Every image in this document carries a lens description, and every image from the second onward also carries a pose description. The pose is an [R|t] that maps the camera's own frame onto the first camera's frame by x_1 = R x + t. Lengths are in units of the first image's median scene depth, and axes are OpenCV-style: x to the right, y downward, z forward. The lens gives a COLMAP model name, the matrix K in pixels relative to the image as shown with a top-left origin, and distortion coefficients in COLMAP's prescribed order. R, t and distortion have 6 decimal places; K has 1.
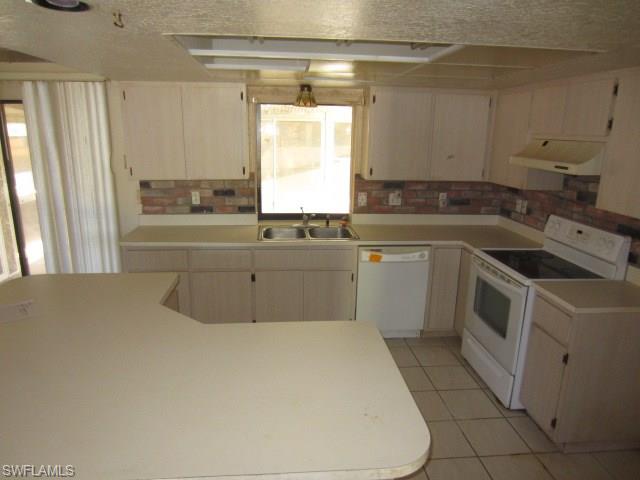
lens RADIAL K [[409.7, 0, 325.6], [0, 409.7, 241.7], [0, 0, 1]] dist [-0.062917, 0.003832]
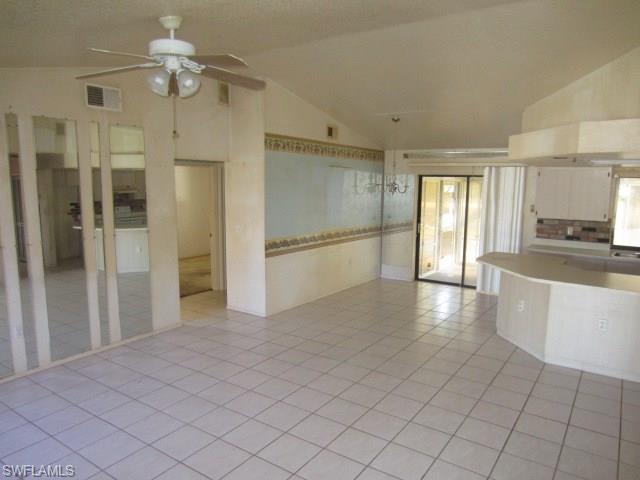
lens RADIAL K [[451.0, 0, 326.4], [0, 451.0, 238.2], [0, 0, 1]] dist [-0.011360, -0.004207]
pose [[0.757301, 0.073094, -0.648963, 0.135831], [-0.173885, 0.980413, -0.092488, 0.278012], [0.629491, 0.182886, 0.755178, -1.081705]]
